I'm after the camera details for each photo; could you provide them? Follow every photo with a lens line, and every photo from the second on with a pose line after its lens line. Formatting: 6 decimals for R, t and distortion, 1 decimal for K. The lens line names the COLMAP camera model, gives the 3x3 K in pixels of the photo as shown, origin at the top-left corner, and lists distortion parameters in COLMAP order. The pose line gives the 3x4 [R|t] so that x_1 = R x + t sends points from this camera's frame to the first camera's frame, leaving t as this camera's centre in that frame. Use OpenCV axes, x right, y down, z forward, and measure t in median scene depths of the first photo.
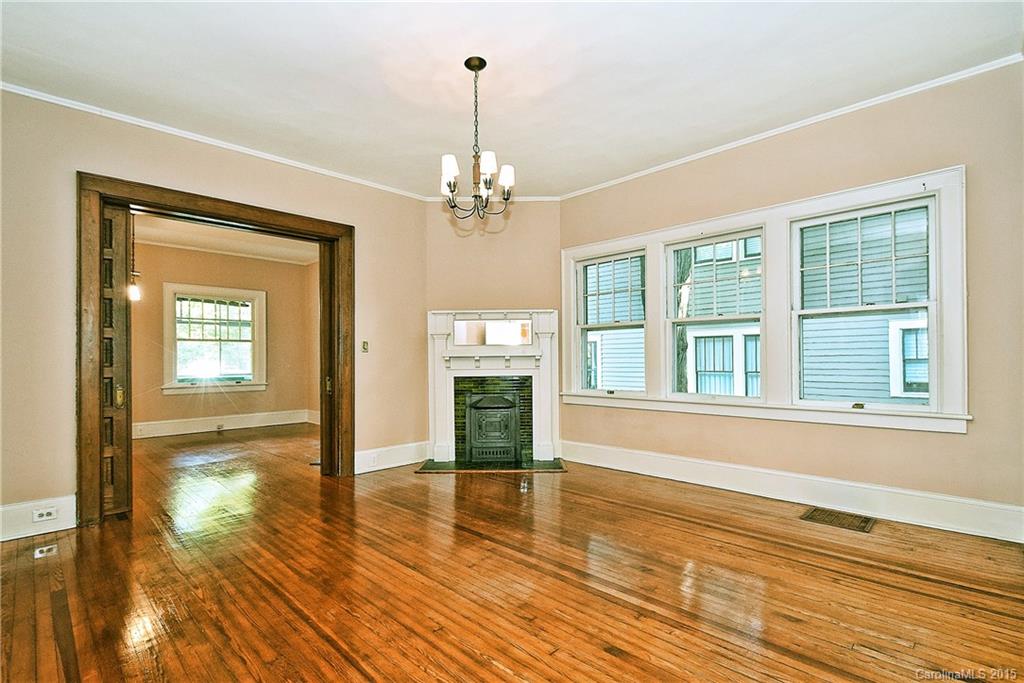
lens RADIAL K [[469.3, 0, 512.2], [0, 469.3, 349.2], [0, 0, 1]] dist [0.000097, -0.000186]
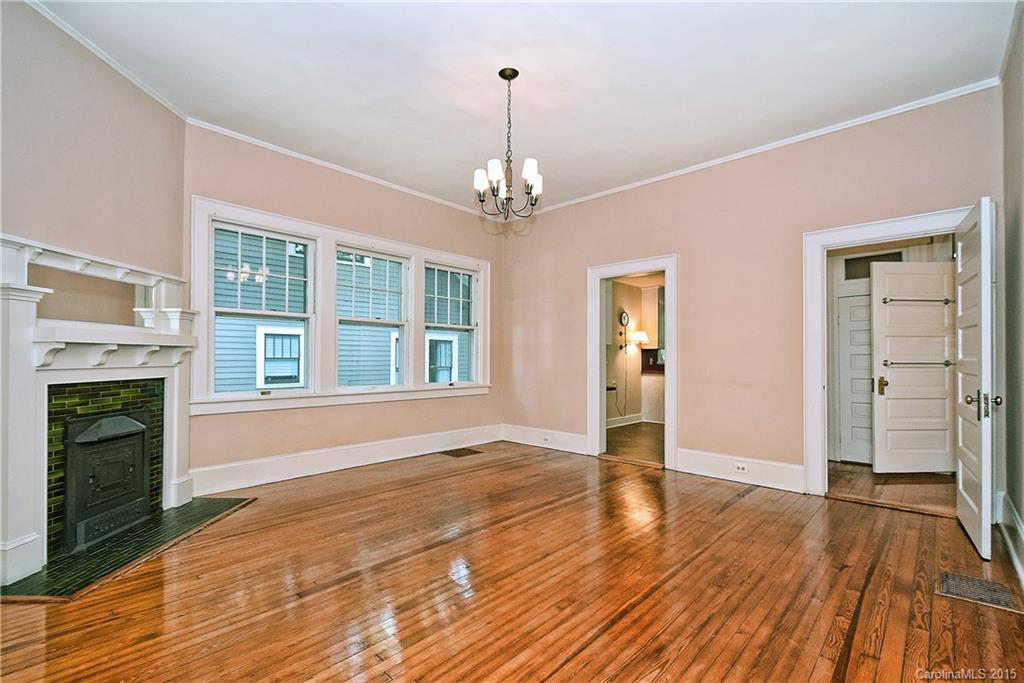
lens RADIAL K [[469.3, 0, 512.2], [0, 469.3, 349.2], [0, 0, 1]] dist [0.000097, -0.000186]
pose [[-0.031934, 0.028172, 0.999093, -0.672674], [-0.026426, 0.999229, -0.029021, 0.026717], [-0.999141, -0.027328, -0.031165, 0.606238]]
